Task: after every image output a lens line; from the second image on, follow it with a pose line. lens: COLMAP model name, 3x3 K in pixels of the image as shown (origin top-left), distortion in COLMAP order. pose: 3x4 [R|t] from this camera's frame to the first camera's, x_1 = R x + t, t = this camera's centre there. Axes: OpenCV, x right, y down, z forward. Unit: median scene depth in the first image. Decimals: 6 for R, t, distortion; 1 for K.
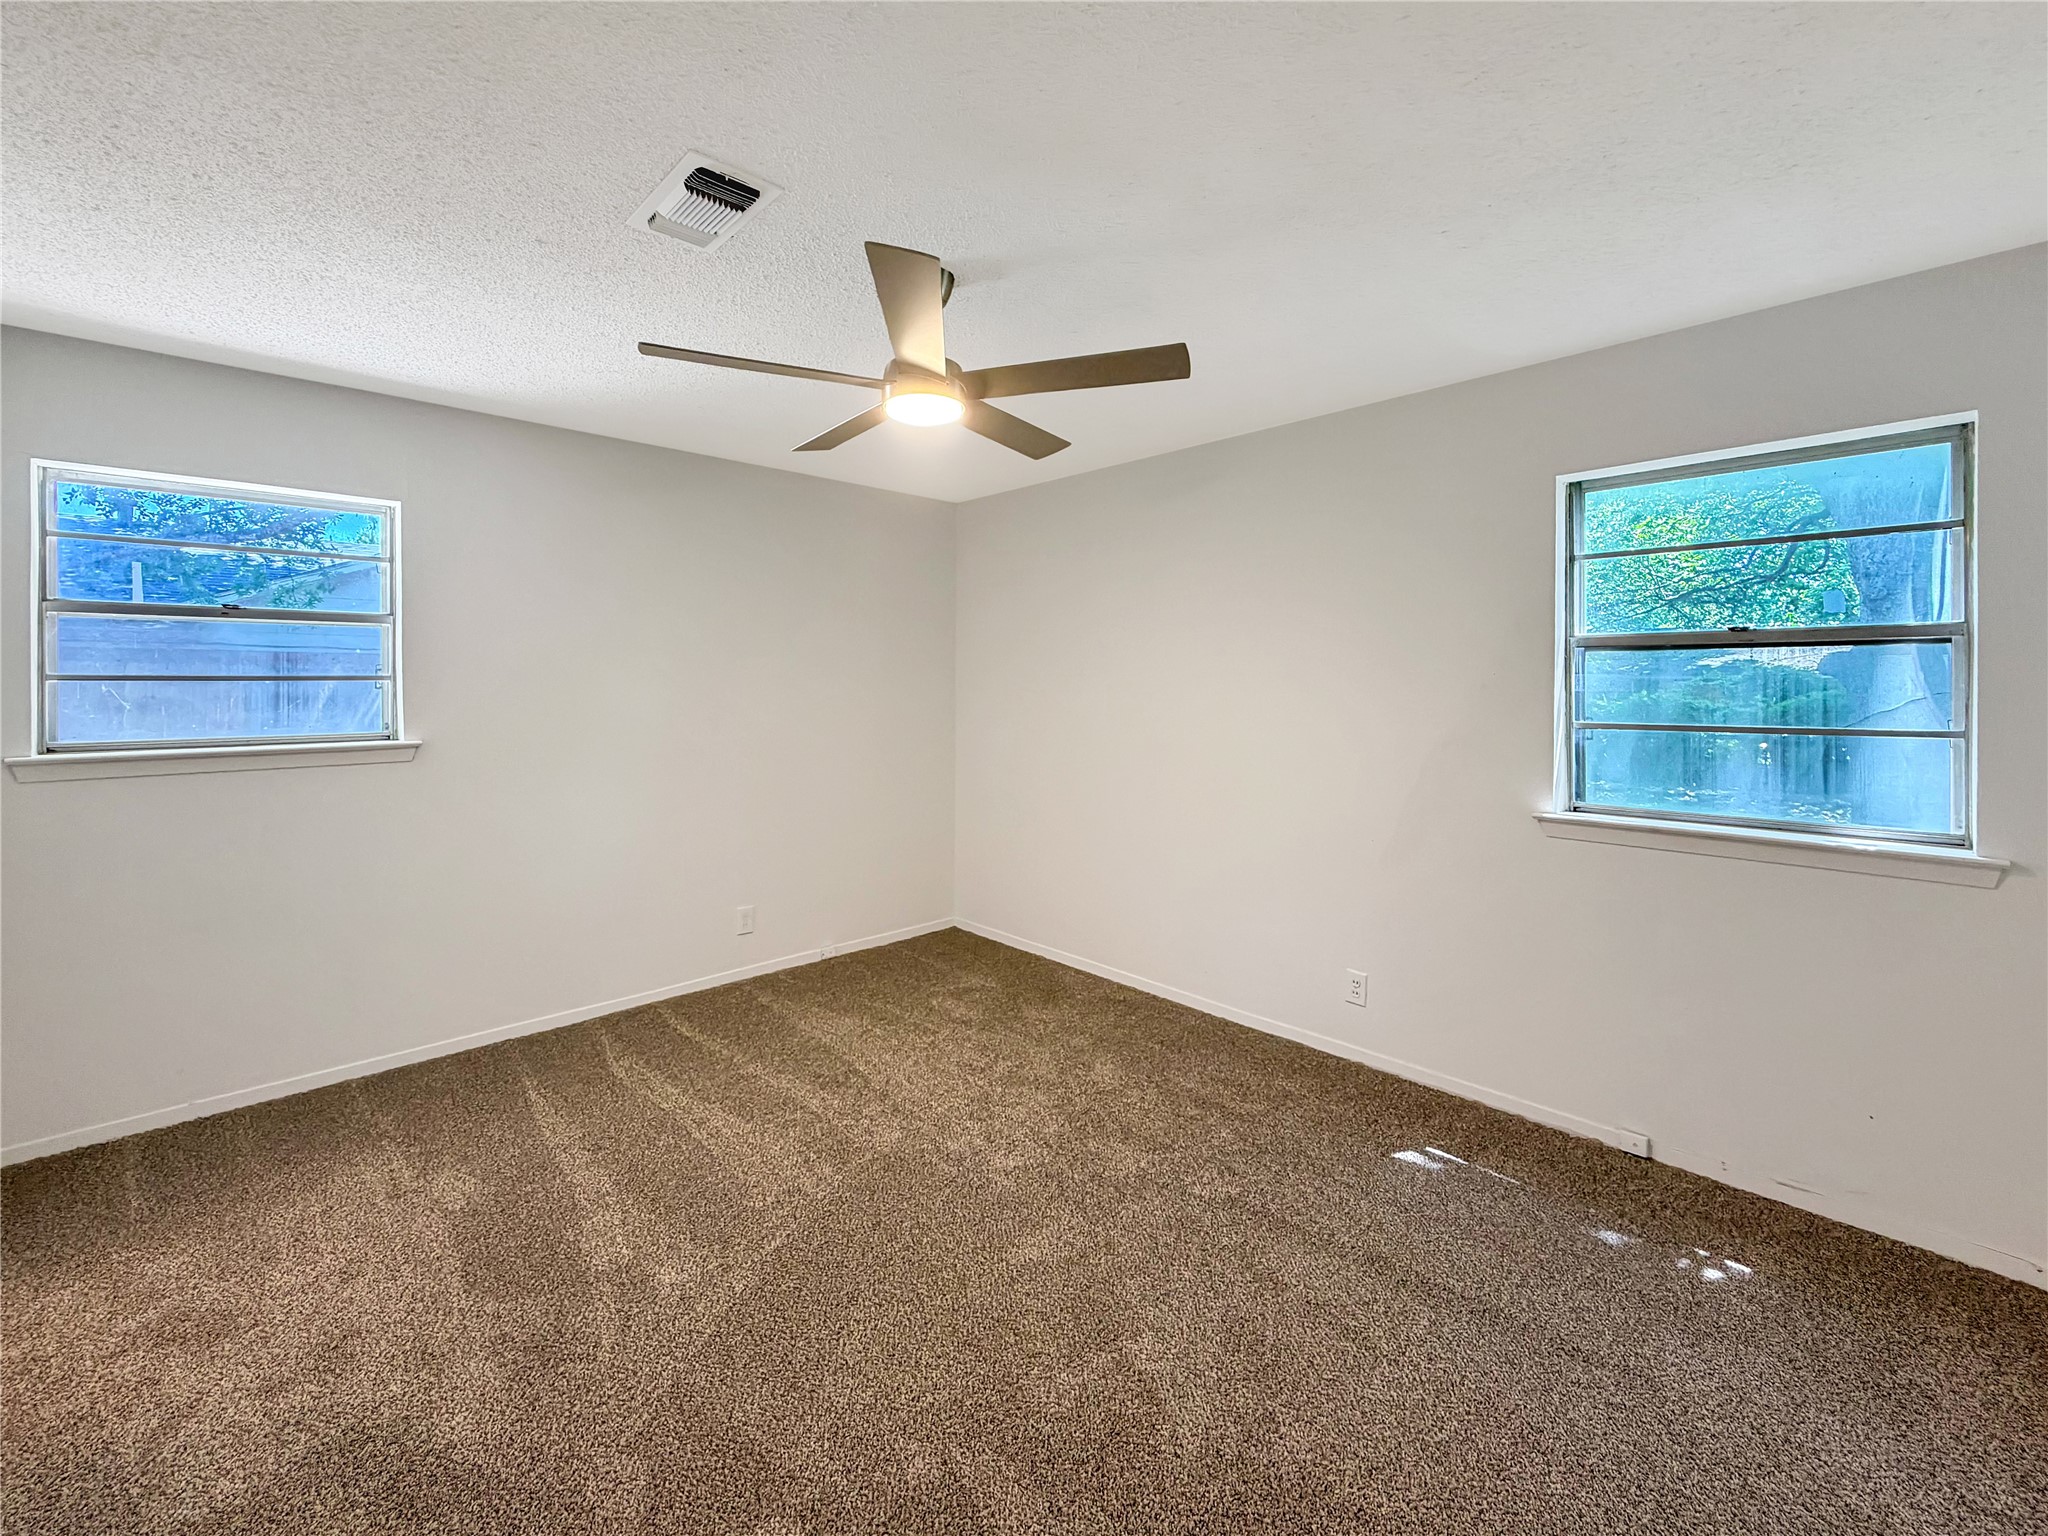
lens RADIAL K [[851.5, 0, 1027.9], [0, 851.5, 713.7], [0, 0, 1]] dist [0.001671, -0.000403]
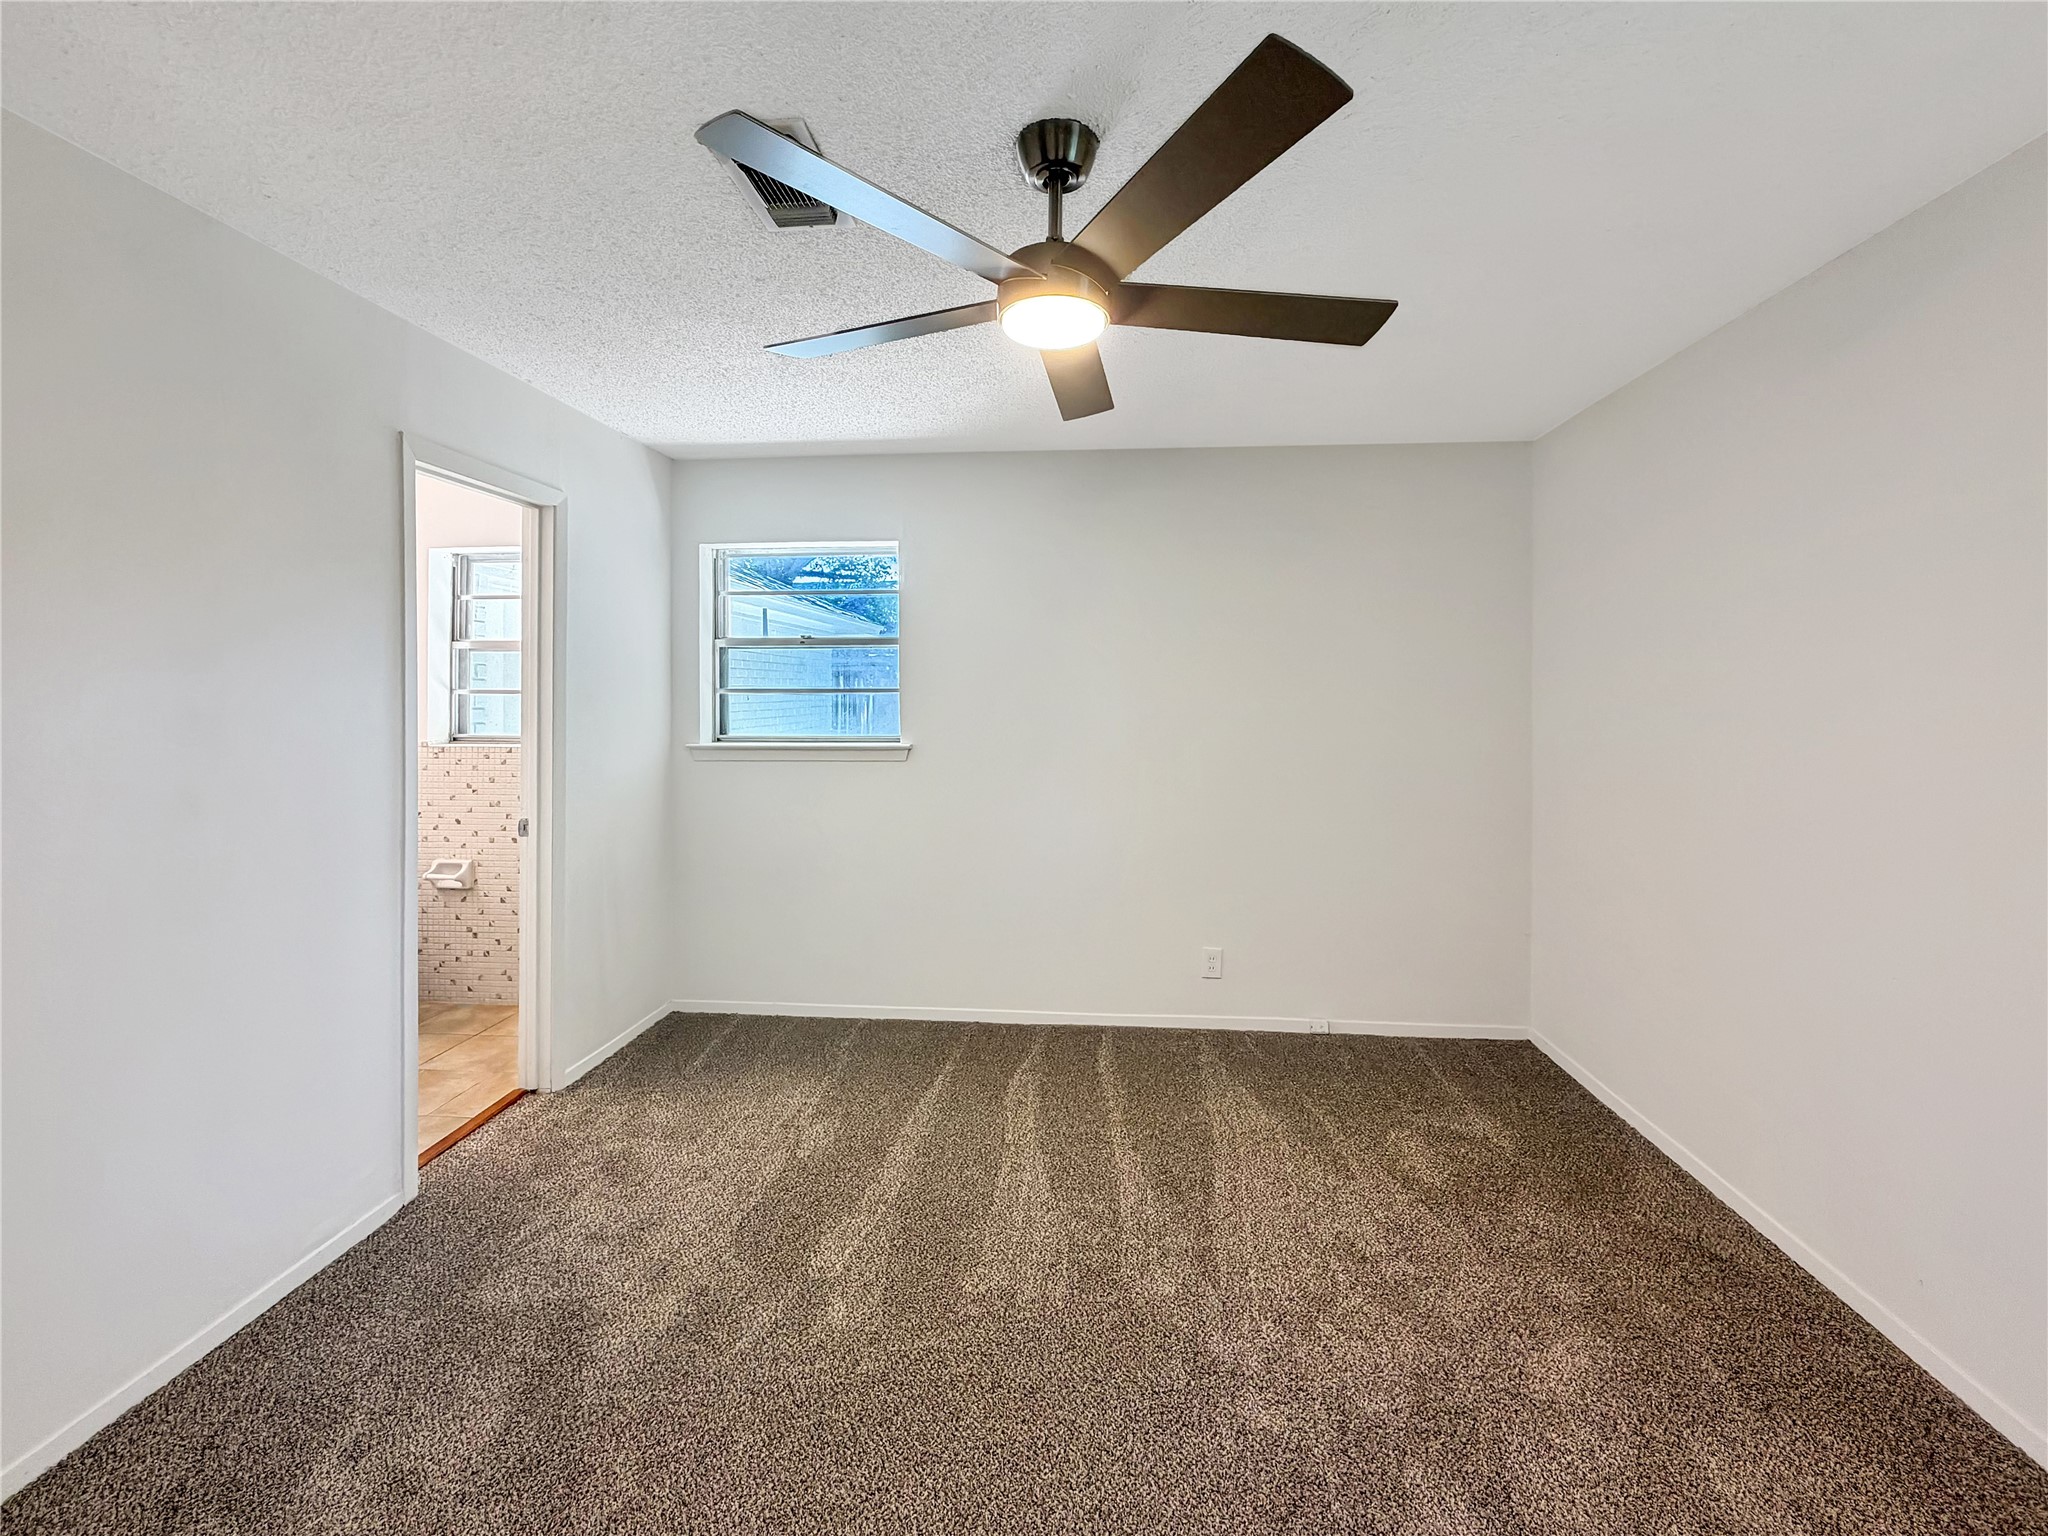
lens RADIAL K [[880.1, 0, 1031.6], [0, 880.1, 720.3], [0, 0, 1]] dist [0.000380, -0.000194]
pose [[0.658336, 0.020297, -0.752451, 0.315576], [-0.026778, 0.999635, 0.003535, -0.009956], [0.752248, 0.017822, 0.658639, 0.352199]]
